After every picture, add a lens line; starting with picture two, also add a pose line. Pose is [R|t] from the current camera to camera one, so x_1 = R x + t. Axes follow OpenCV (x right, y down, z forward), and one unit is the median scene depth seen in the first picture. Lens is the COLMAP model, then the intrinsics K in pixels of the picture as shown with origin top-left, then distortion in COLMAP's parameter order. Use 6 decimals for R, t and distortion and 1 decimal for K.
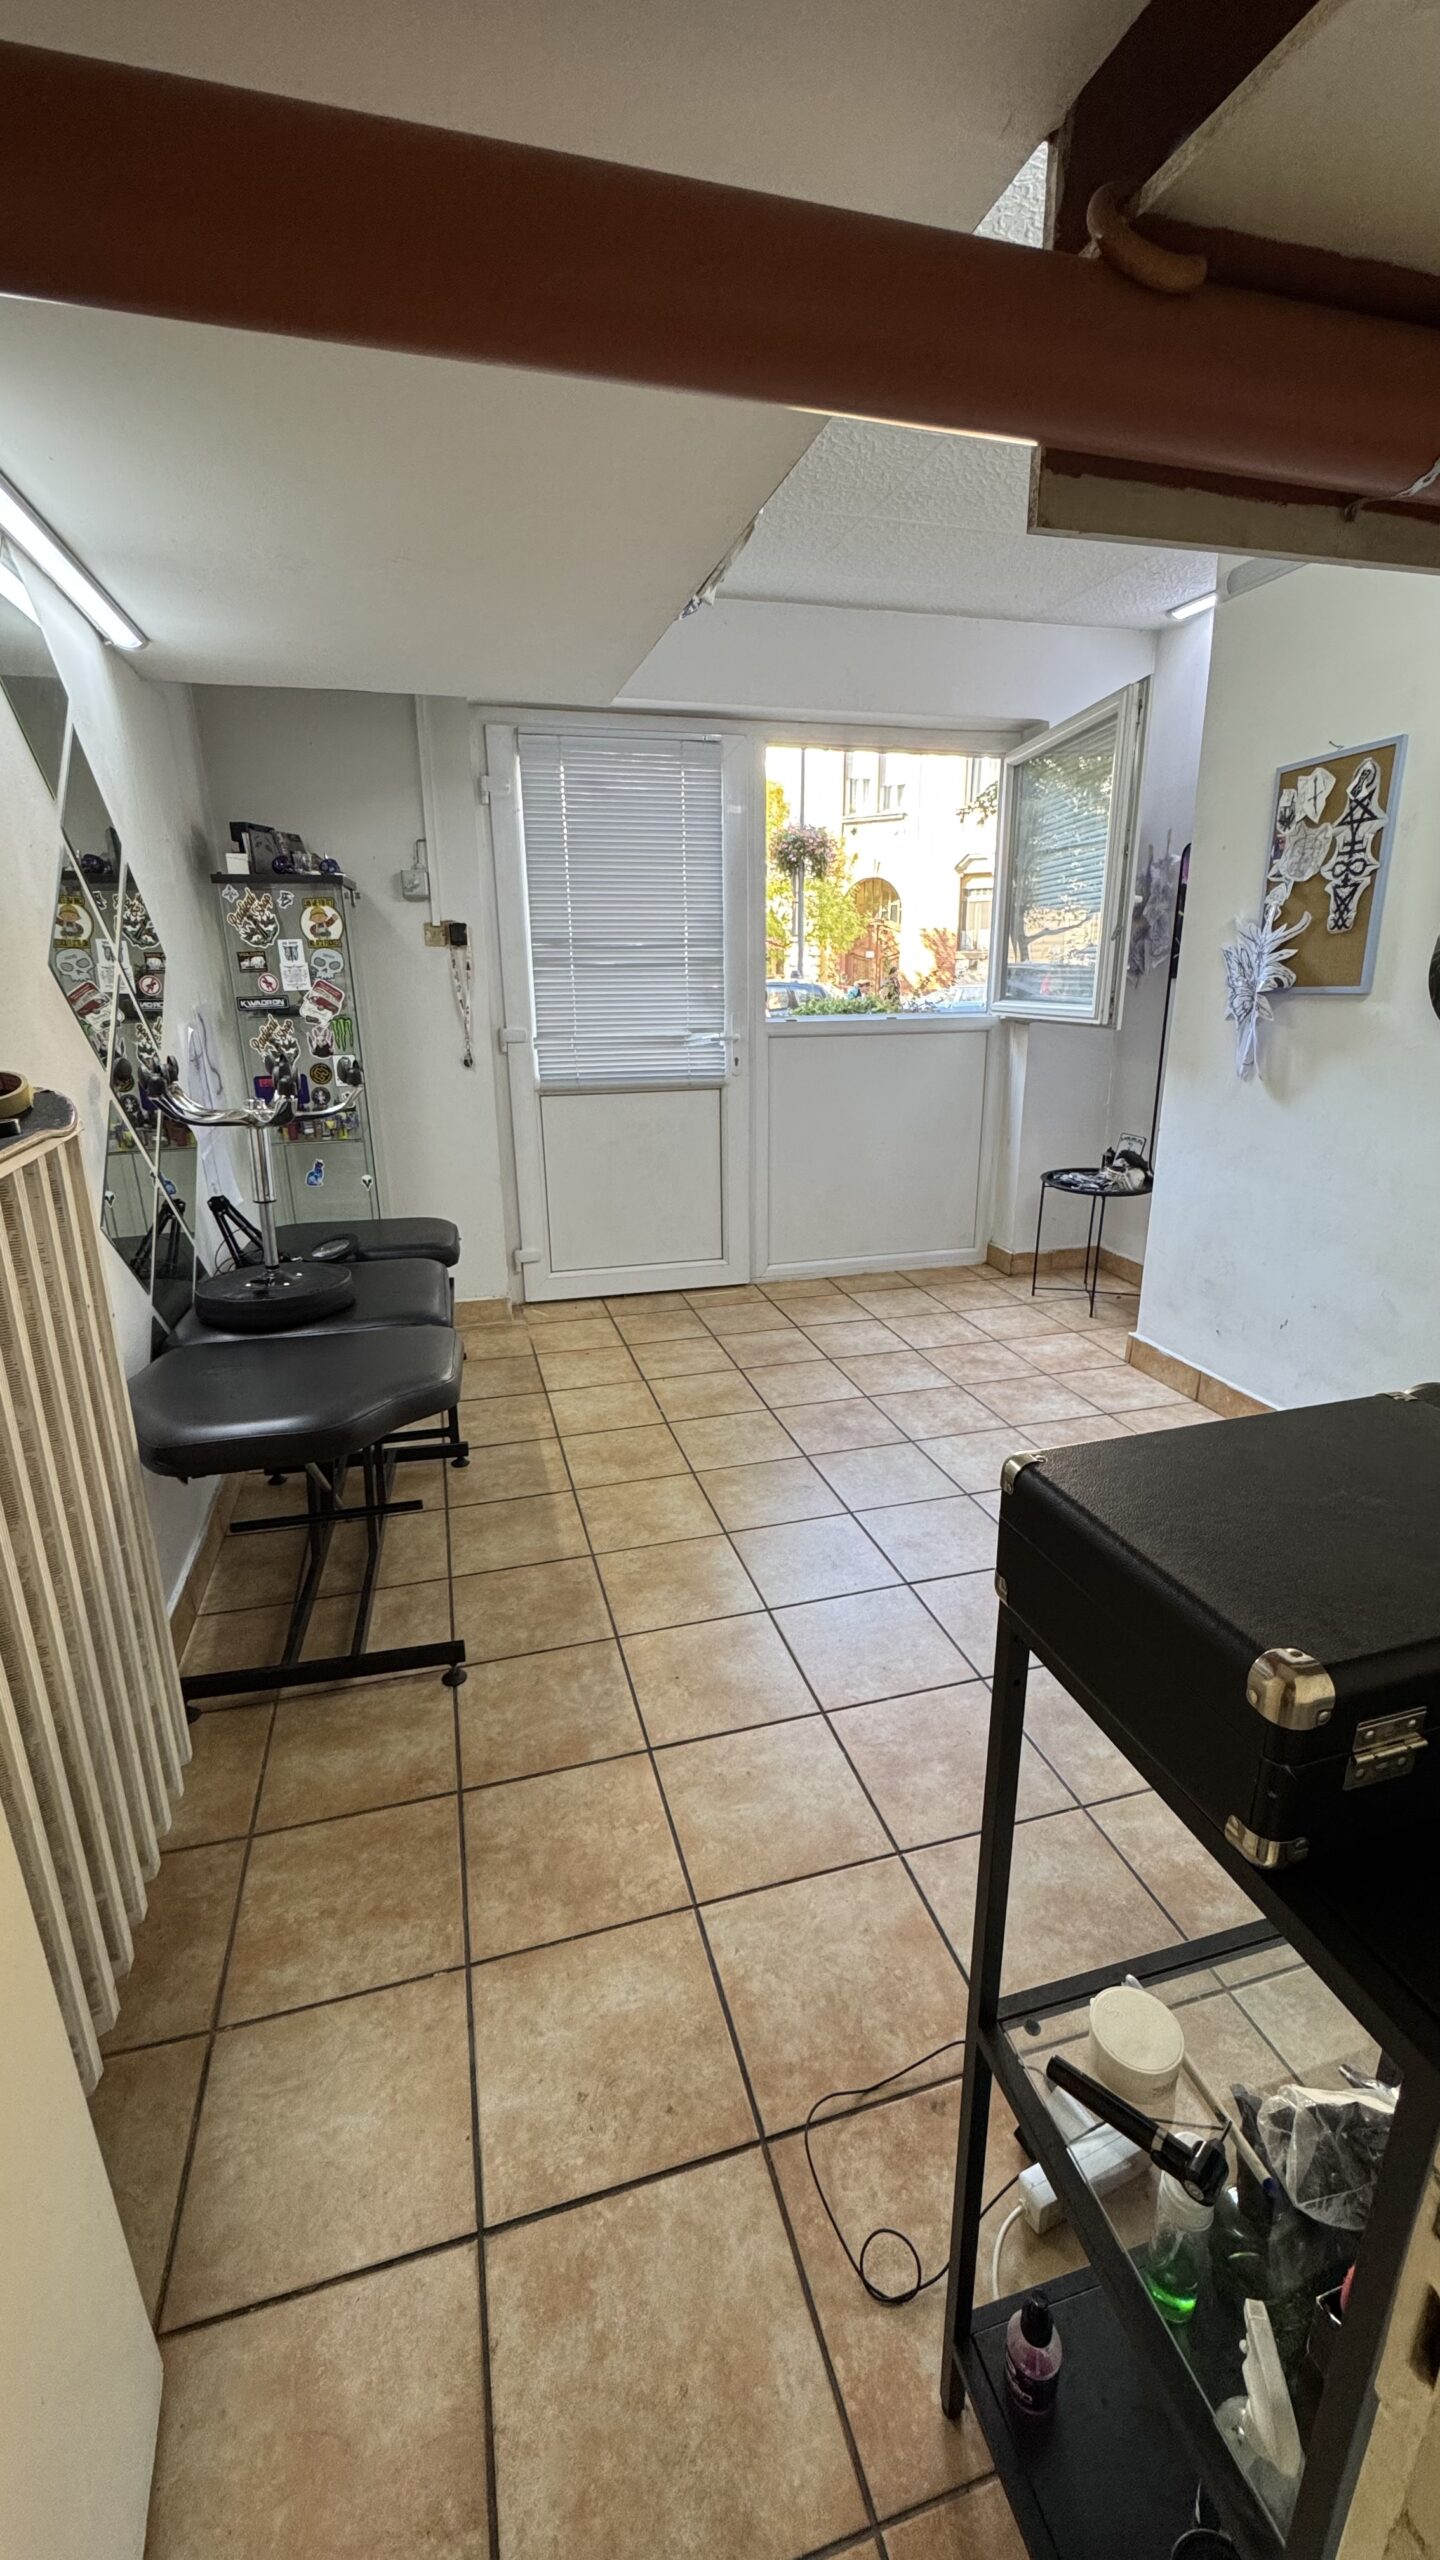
lens RADIAL K [[1023.5, 0, 721.7], [0, 1023.5, 1280.3], [0, 0, 1]] dist [-0.000591, 0.000576]
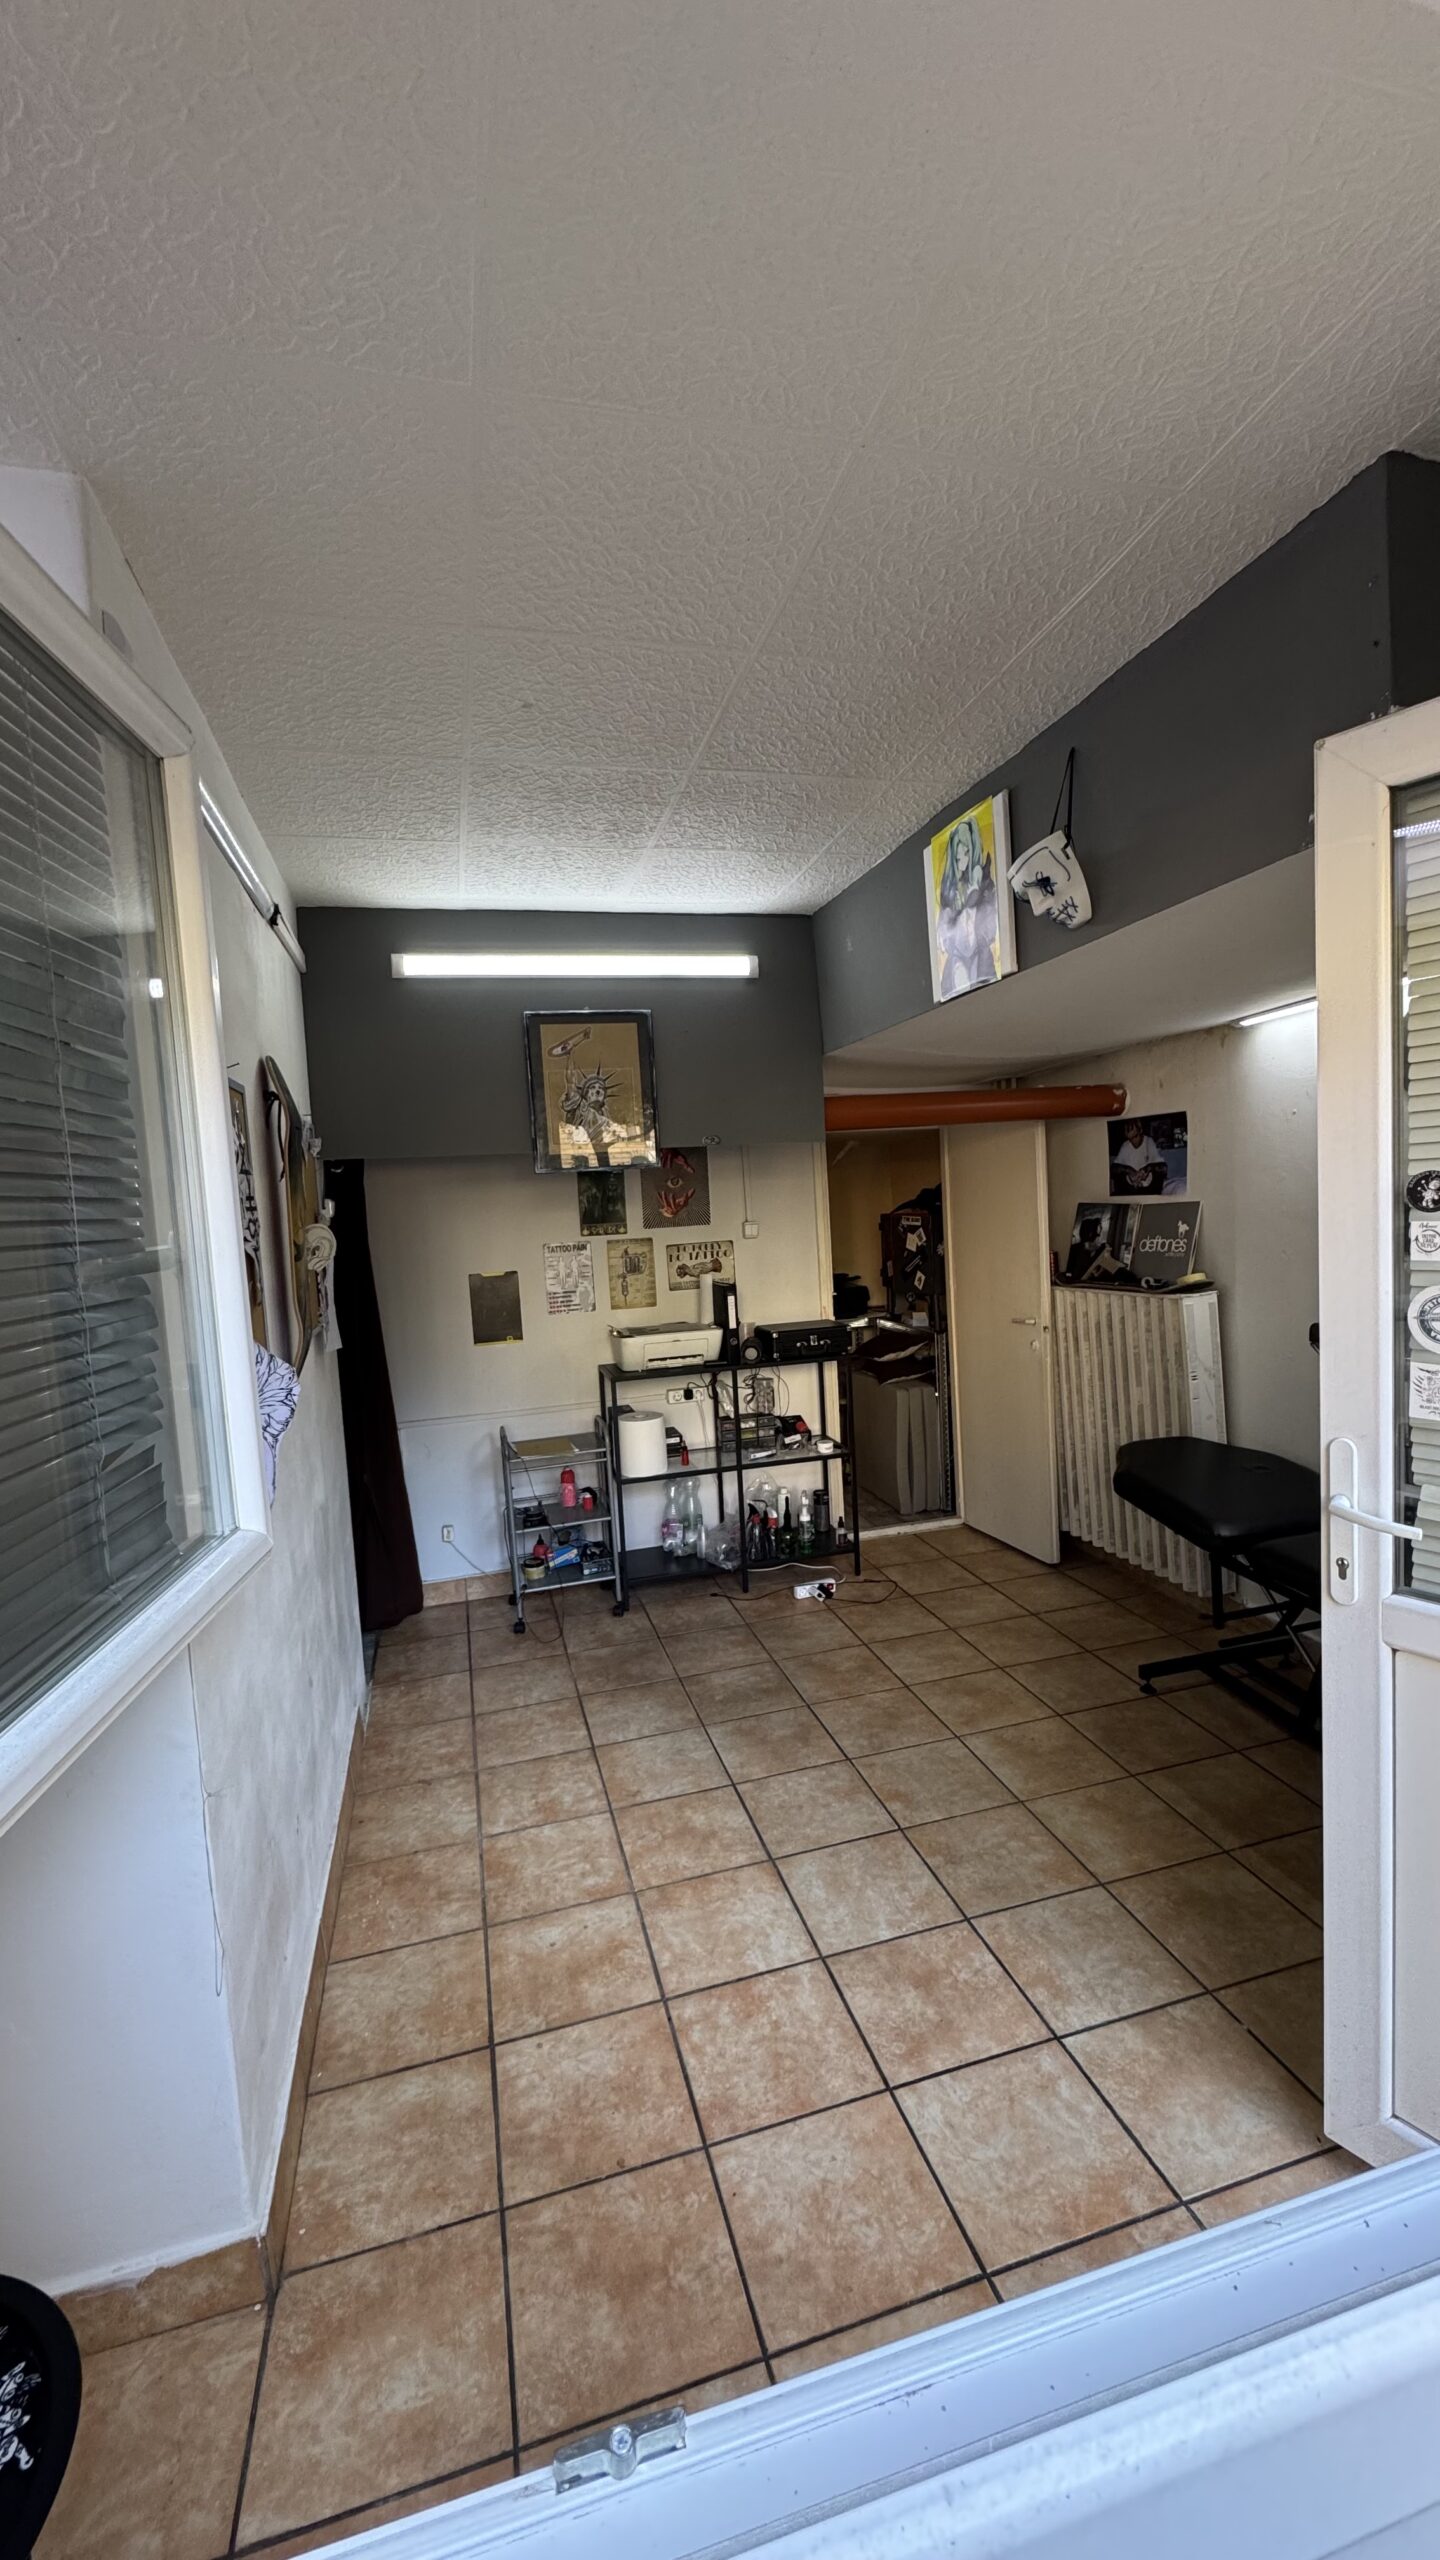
lens RADIAL K [[1023.5, 0, 721.7], [0, 1023.5, 1280.3], [0, 0, 1]] dist [-0.000591, 0.000576]
pose [[-0.997650, 0.067752, 0.010216, 0.242073], [0.066779, 0.928081, 0.366342, -0.599506], [0.015339, 0.366163, -0.930424, 1.667109]]
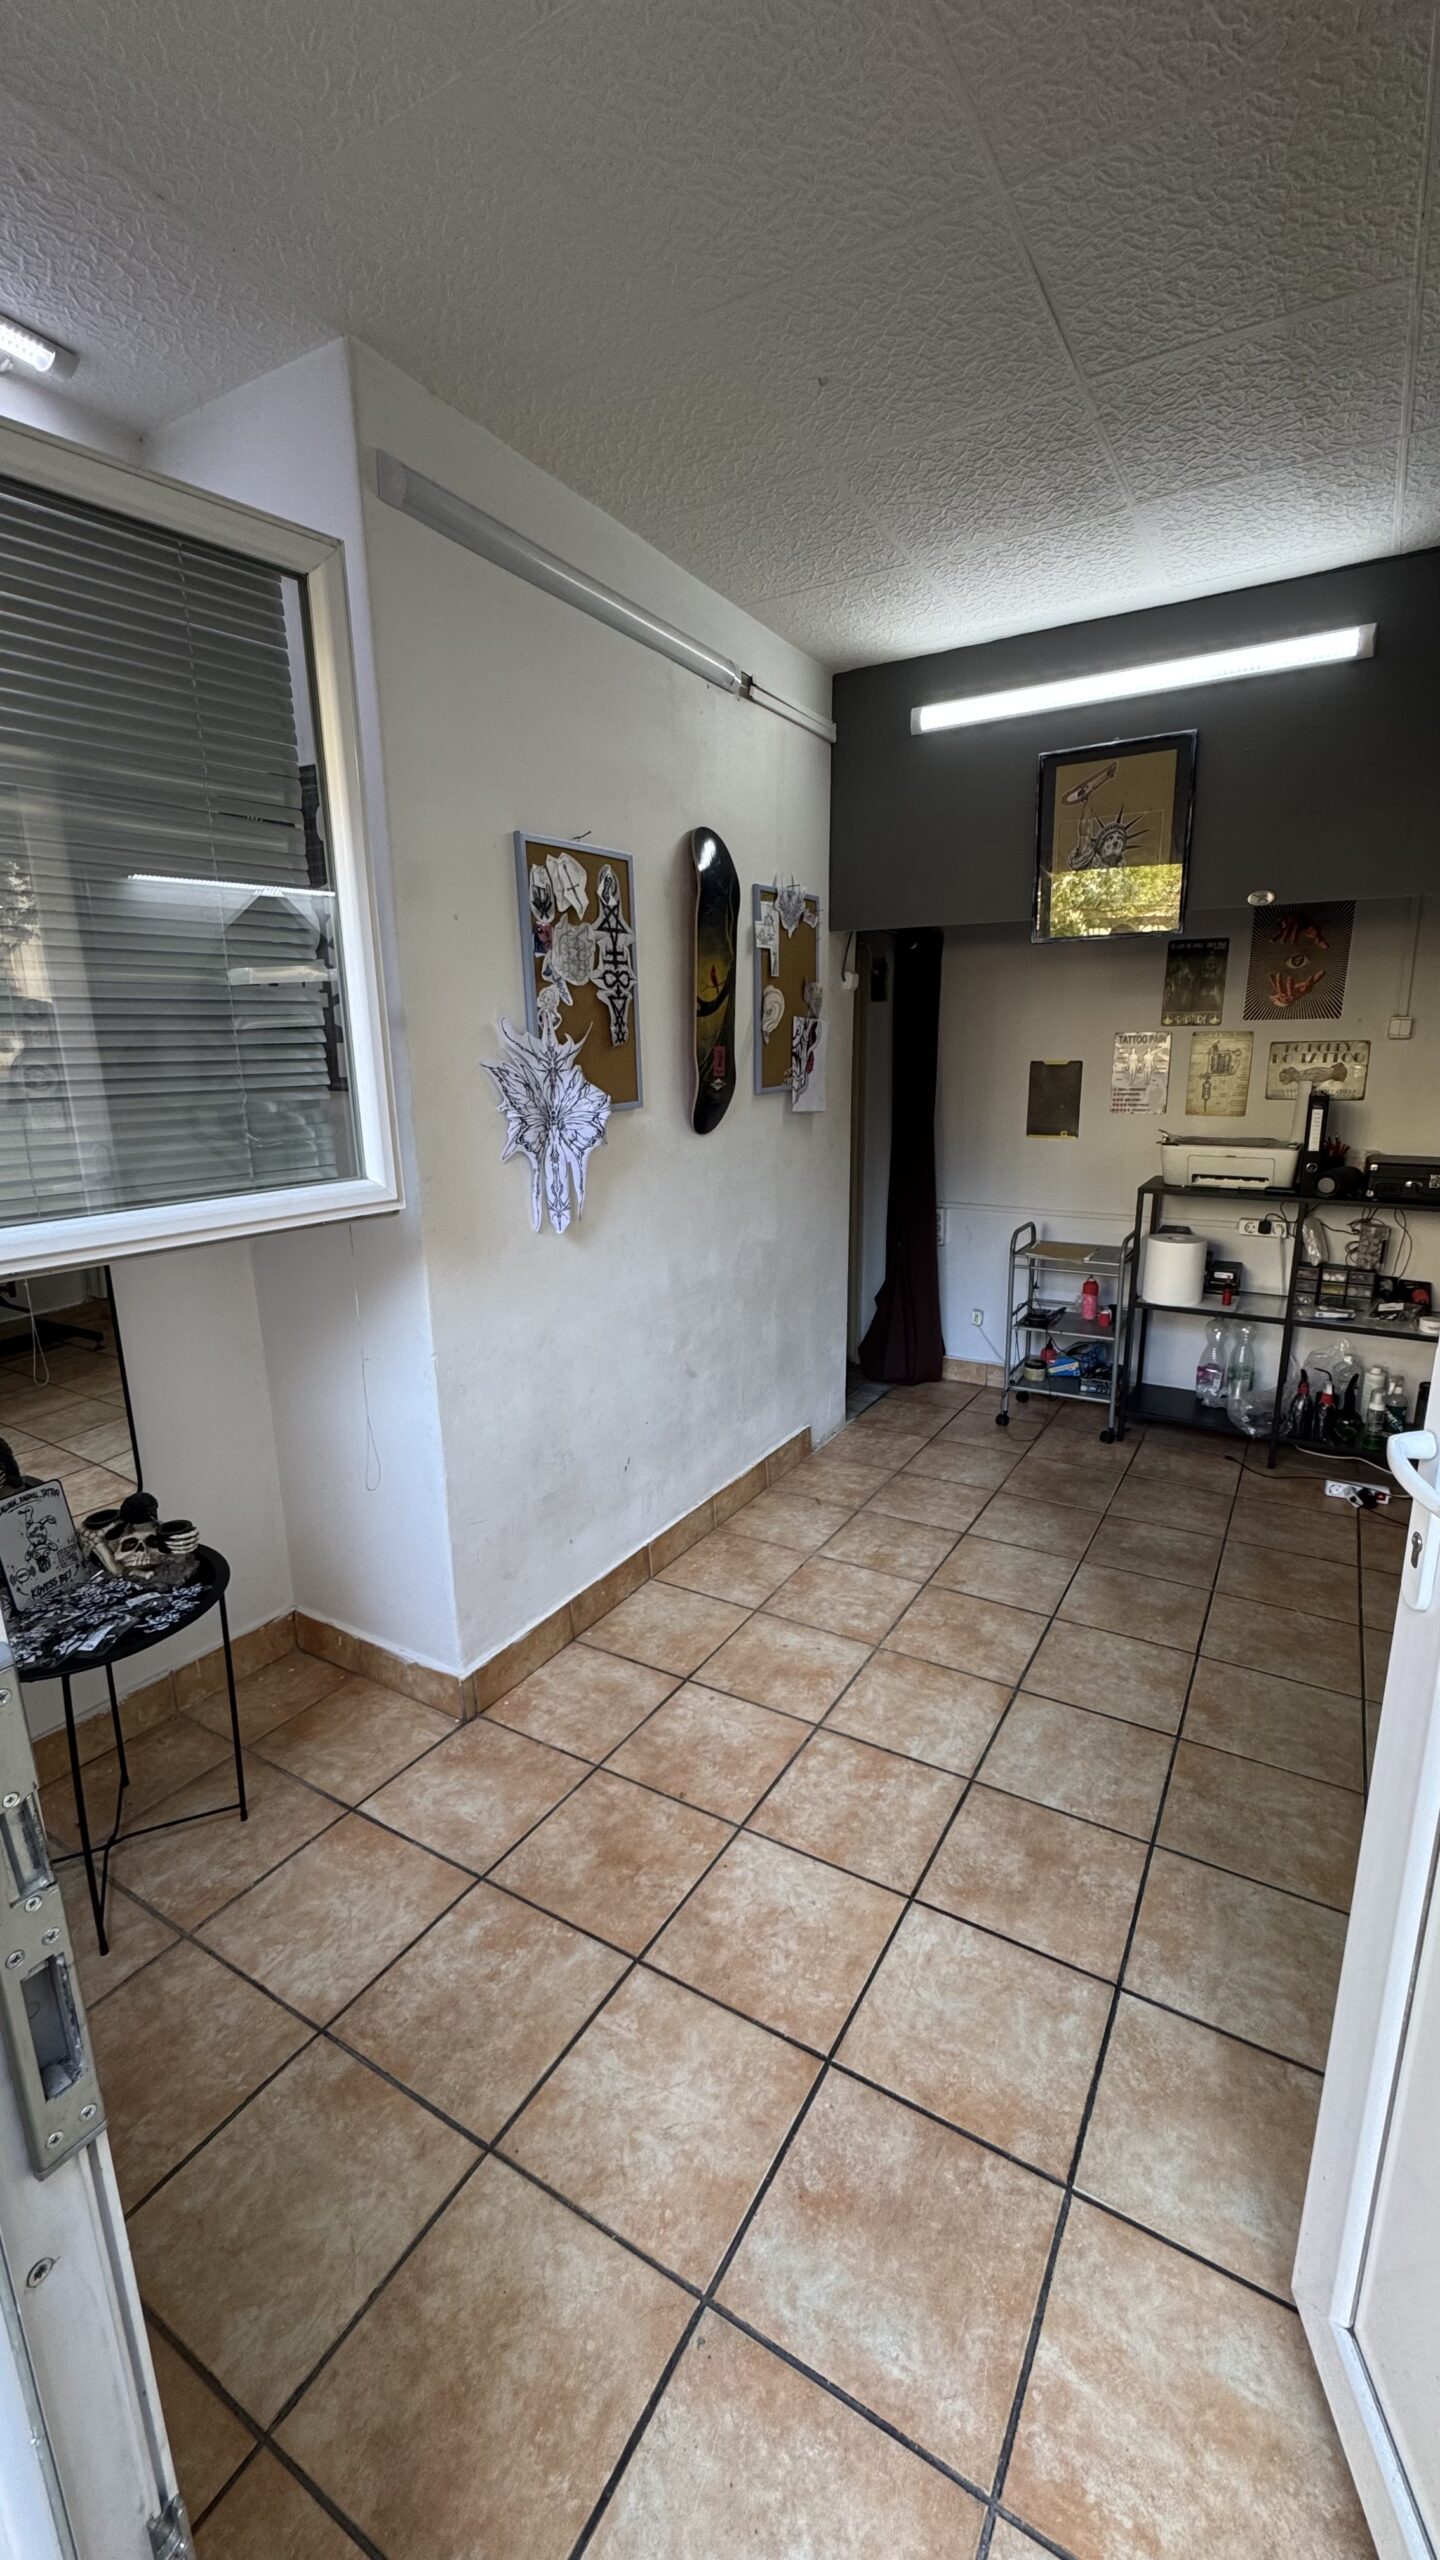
lens RADIAL K [[1023.5, 0, 721.7], [0, 1023.5, 1280.3], [0, 0, 1]] dist [-0.000591, 0.000576]
pose [[-0.691740, -0.145350, 0.707368, -0.141806], [0.231834, 0.882988, 0.408148, -0.495612], [-0.683922, 0.446324, -0.577101, 1.522083]]
